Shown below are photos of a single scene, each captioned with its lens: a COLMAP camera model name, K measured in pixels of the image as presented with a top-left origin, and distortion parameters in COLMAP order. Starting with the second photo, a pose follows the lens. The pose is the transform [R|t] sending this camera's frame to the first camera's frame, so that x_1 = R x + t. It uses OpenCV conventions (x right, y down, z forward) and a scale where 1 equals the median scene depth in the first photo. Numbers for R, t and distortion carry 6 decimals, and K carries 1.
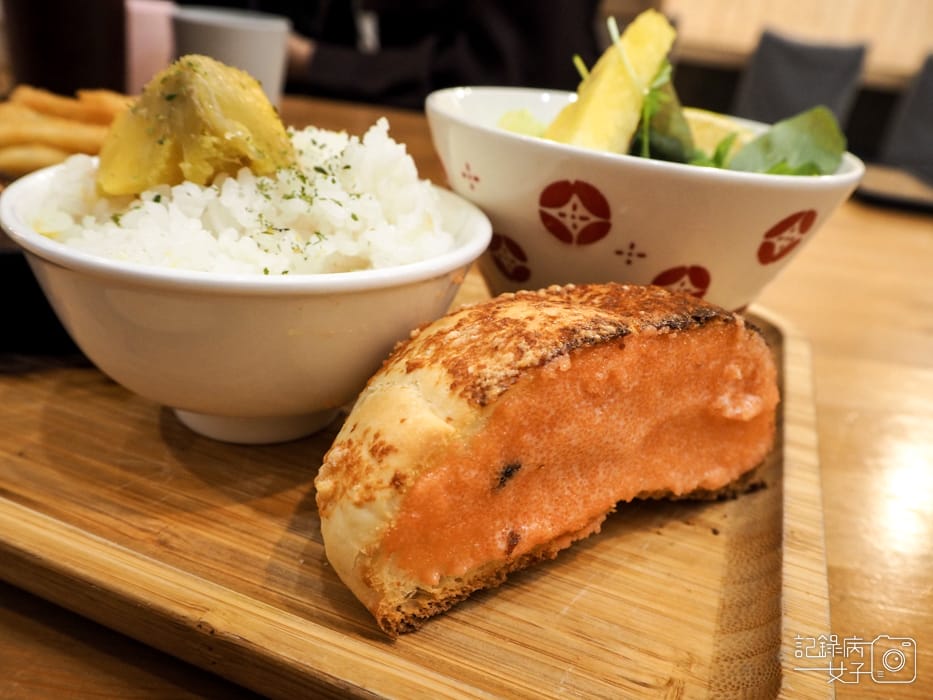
lens RADIAL K [[795.5, 0, 466.5], [0, 795.5, 350.0], [0, 0, 1]] dist [-0.001445, -0.005972]
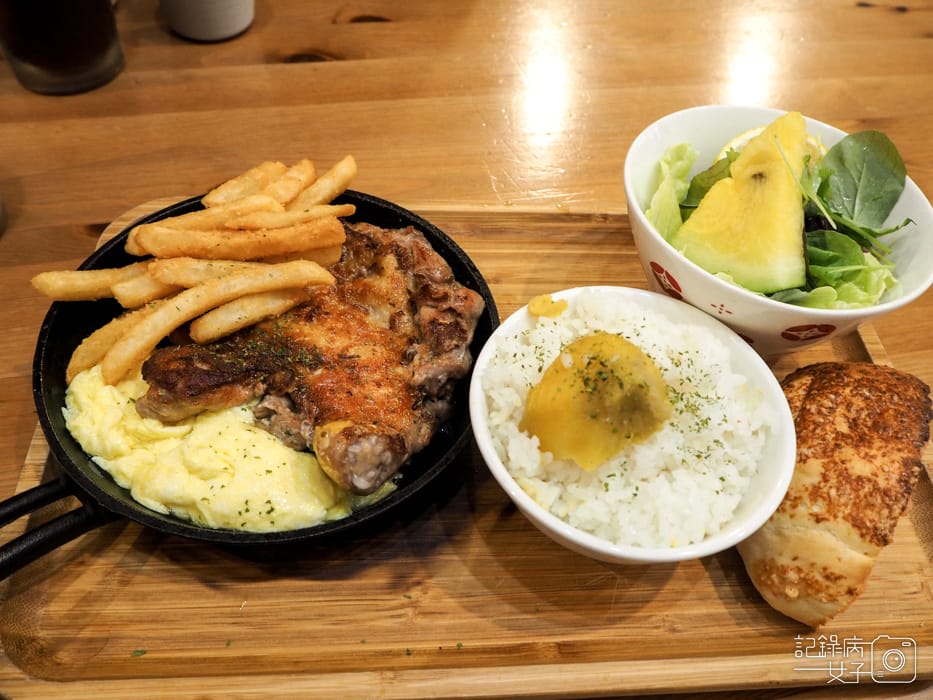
lens RADIAL K [[805.4, 0, 466.5], [0, 805.4, 350.0], [0, 0, 1]] dist [-0.006832, 0.008555]
pose [[0.904259, -0.354983, 0.237281, -1.148183], [0.193005, 0.835520, 0.514447, -1.468222], [-0.380873, -0.419397, 0.824040, -0.029542]]
